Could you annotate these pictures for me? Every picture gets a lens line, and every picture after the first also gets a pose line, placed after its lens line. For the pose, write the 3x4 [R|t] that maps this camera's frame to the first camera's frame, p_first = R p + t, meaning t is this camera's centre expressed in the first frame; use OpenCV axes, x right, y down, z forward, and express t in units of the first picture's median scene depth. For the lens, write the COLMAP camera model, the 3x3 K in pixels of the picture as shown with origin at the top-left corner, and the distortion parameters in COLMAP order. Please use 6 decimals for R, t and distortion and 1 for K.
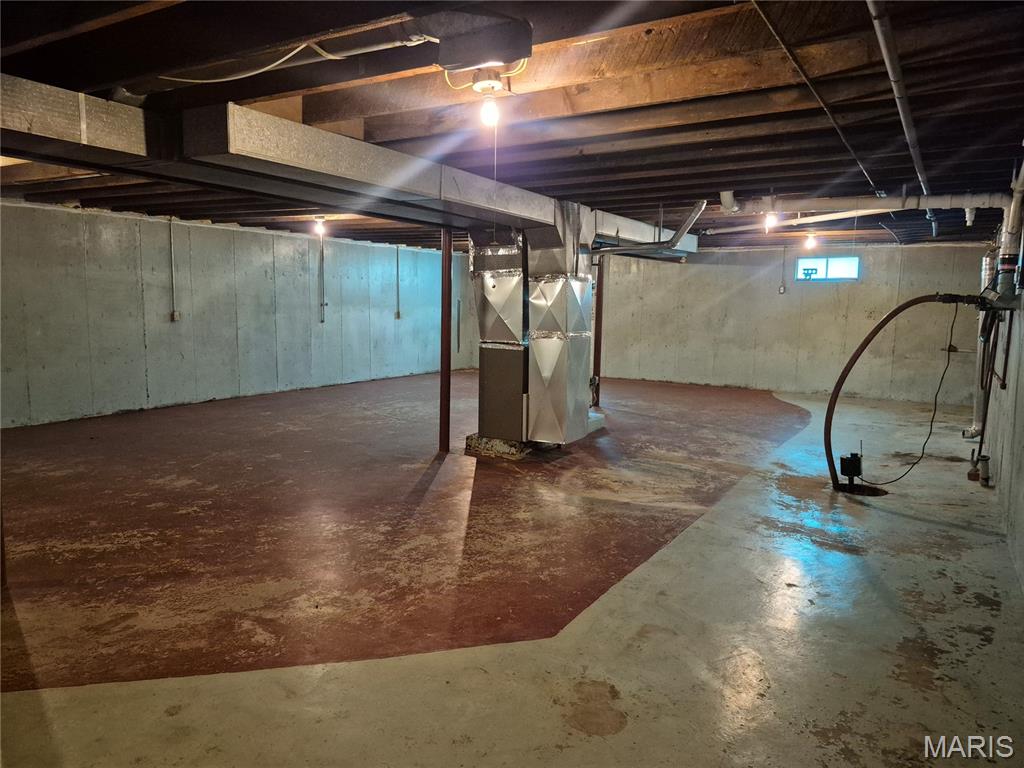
lens RADIAL K [[692.7, 0, 519.2], [0, 692.7, 382.0], [0, 0, 1]] dist [0.035270, -0.027621]
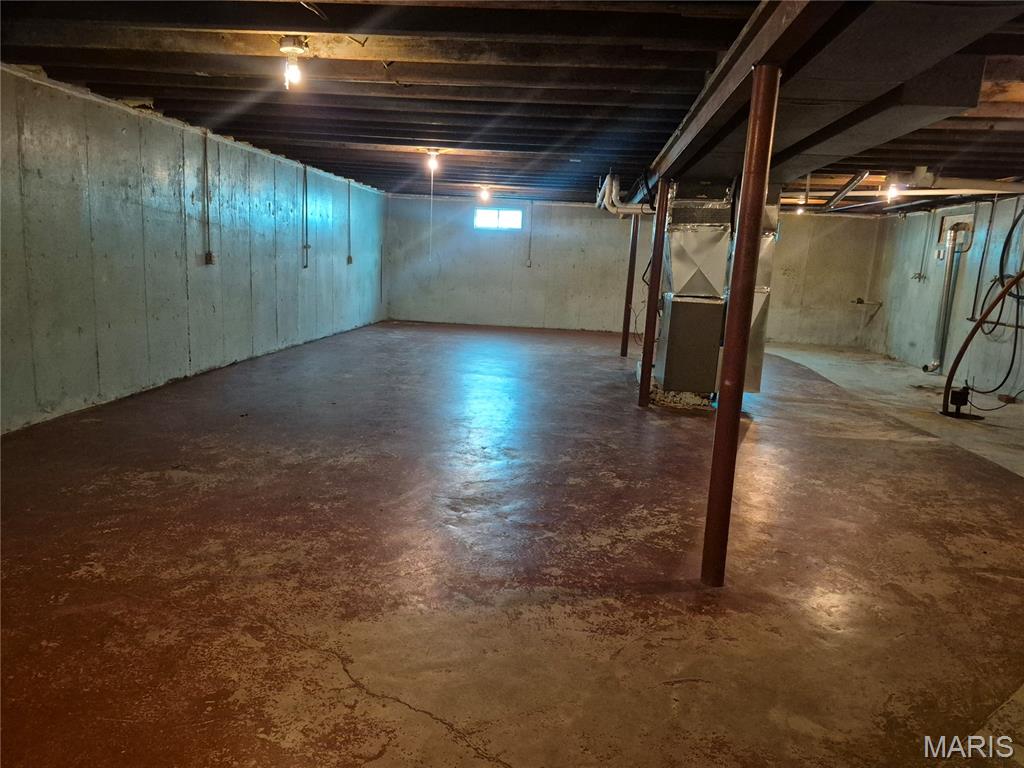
lens RADIAL K [[692.7, 0, 519.5], [0, 692.7, 391.7], [0, 0, 1]] dist [0.035270, -0.027621]
pose [[0.914008, -0.050169, 0.402582, -0.587073], [0.014458, 0.995722, 0.091259, -0.012465], [-0.405438, -0.077591, 0.910823, 0.145524]]
